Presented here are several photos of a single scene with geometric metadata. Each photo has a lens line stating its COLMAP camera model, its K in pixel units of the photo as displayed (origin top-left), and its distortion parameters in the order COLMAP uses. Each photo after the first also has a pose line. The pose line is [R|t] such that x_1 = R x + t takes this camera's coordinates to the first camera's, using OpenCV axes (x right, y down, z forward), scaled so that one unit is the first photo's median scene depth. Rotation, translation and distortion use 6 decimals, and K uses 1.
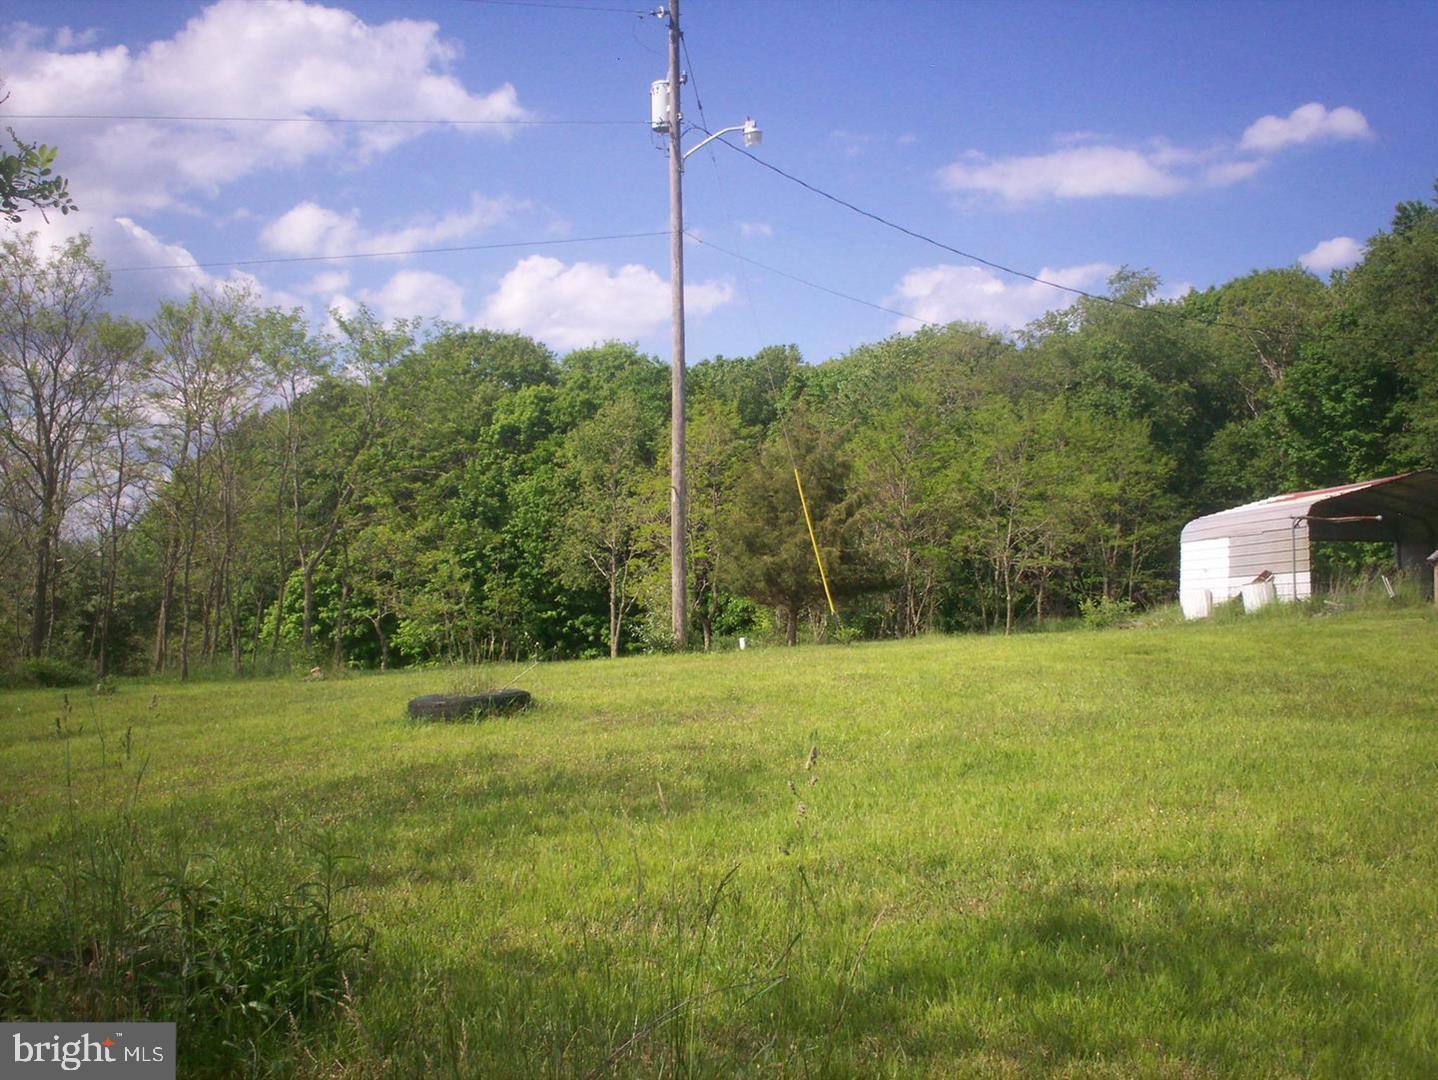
lens RADIAL K [[1494.6, 0, 670.4], [0, 1494.6, 540.4], [0, 0, 1]] dist [0.127875, -0.220927]
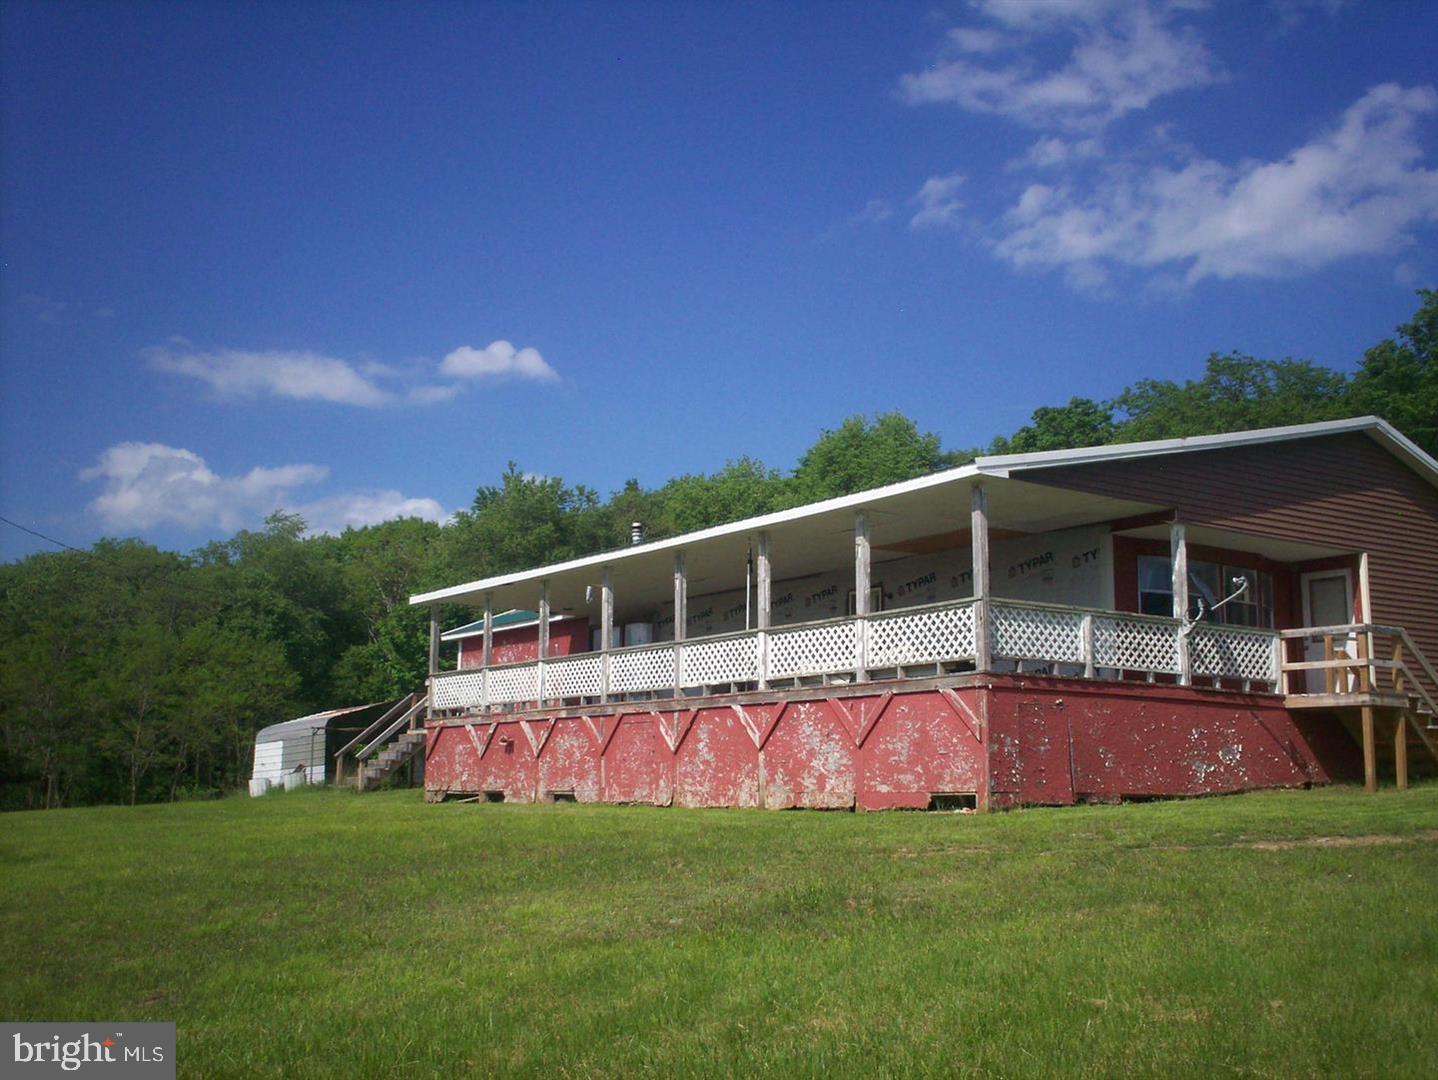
lens RADIAL K [[1494.6, 0, 670.4], [0, 1494.6, 540.4], [0, 0, 1]] dist [0.127875, -0.220927]
pose [[0.867571, 0.078993, 0.491000, -0.014597], [-0.013567, 0.990696, -0.135413, -0.000609], [-0.497128, 0.110819, 0.860571, -0.196811]]
